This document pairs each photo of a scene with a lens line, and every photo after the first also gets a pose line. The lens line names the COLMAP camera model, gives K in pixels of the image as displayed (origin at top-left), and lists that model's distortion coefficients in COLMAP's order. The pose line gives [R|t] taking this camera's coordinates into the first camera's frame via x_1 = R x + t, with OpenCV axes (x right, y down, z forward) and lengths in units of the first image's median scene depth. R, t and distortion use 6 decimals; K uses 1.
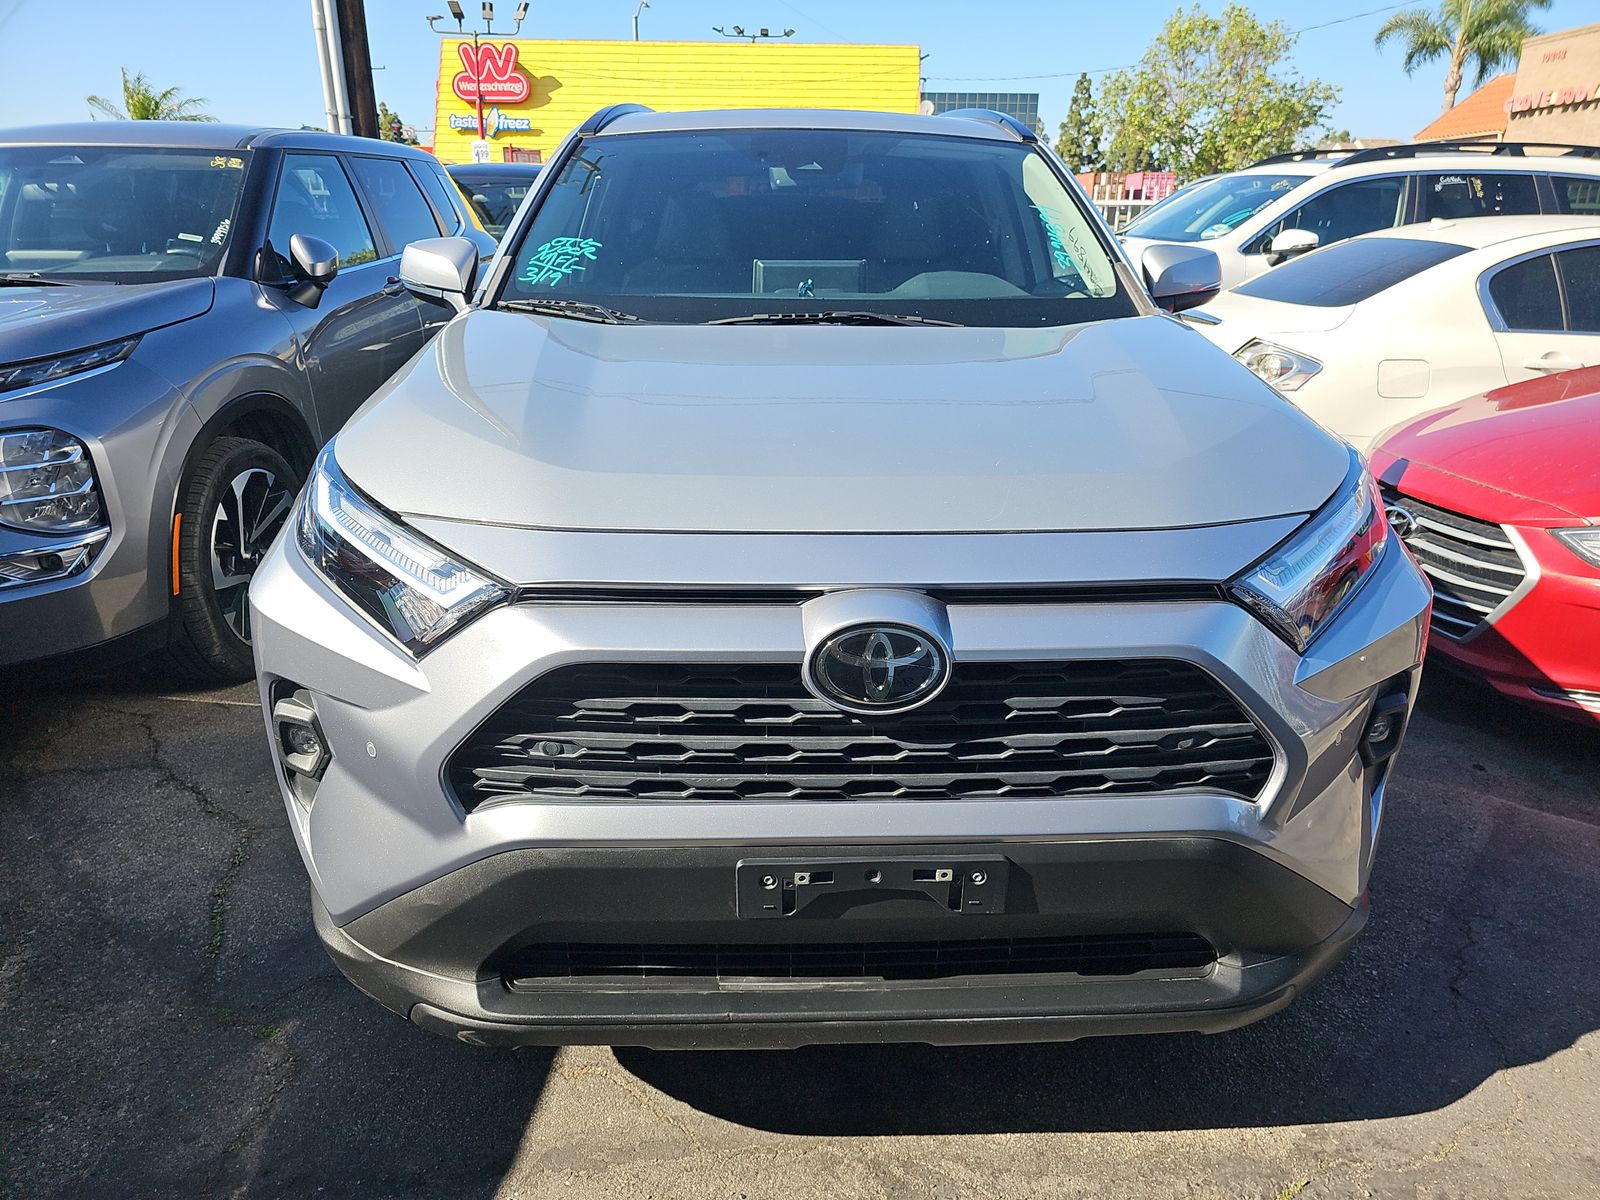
lens RADIAL K [[1029.3, 0, 807.7], [0, 1029.3, 599.8], [0, 0, 1]] dist [0.032697, -0.030382]
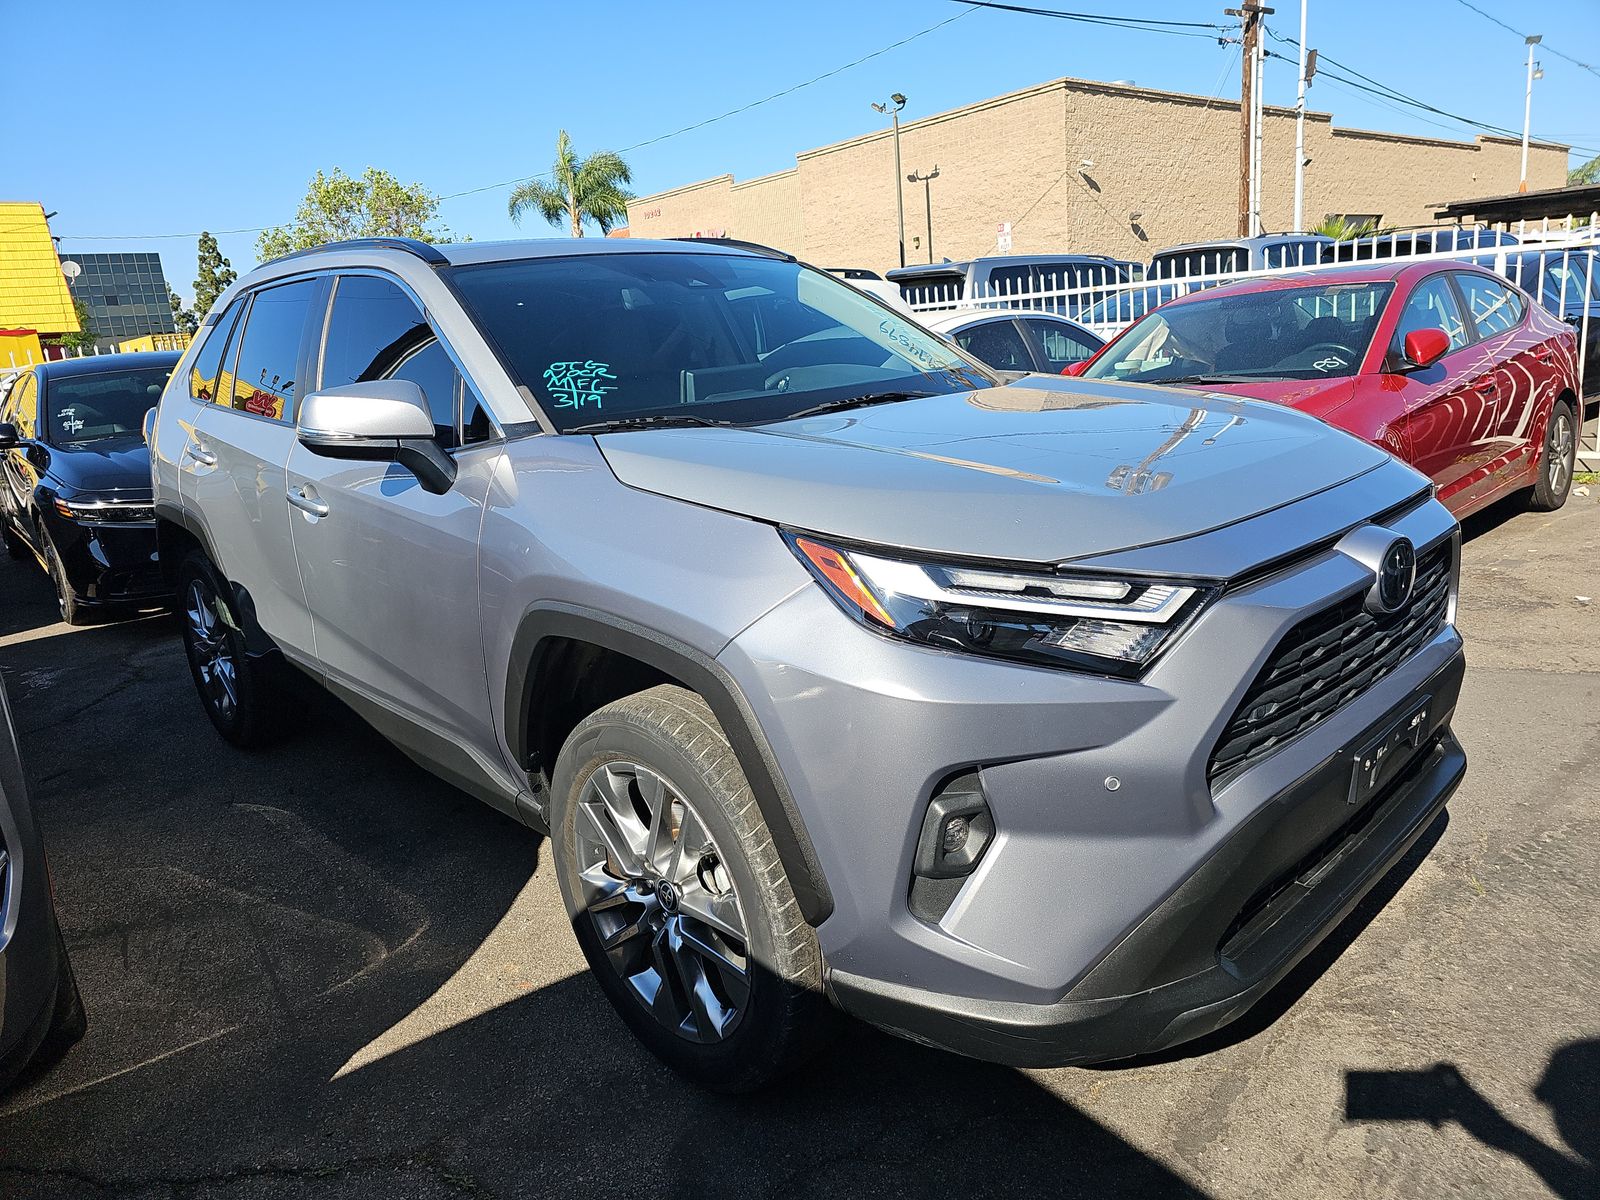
lens RADIAL K [[1029.3, 0, 807.7], [0, 1029.3, 599.8], [0, 0, 1]] dist [0.032697, -0.030382]
pose [[0.758308, -0.230062, 0.609951, -0.965512], [0.305349, 0.952019, -0.020535, -0.081159], [-0.575961, 0.201820, 0.792173, 0.247958]]
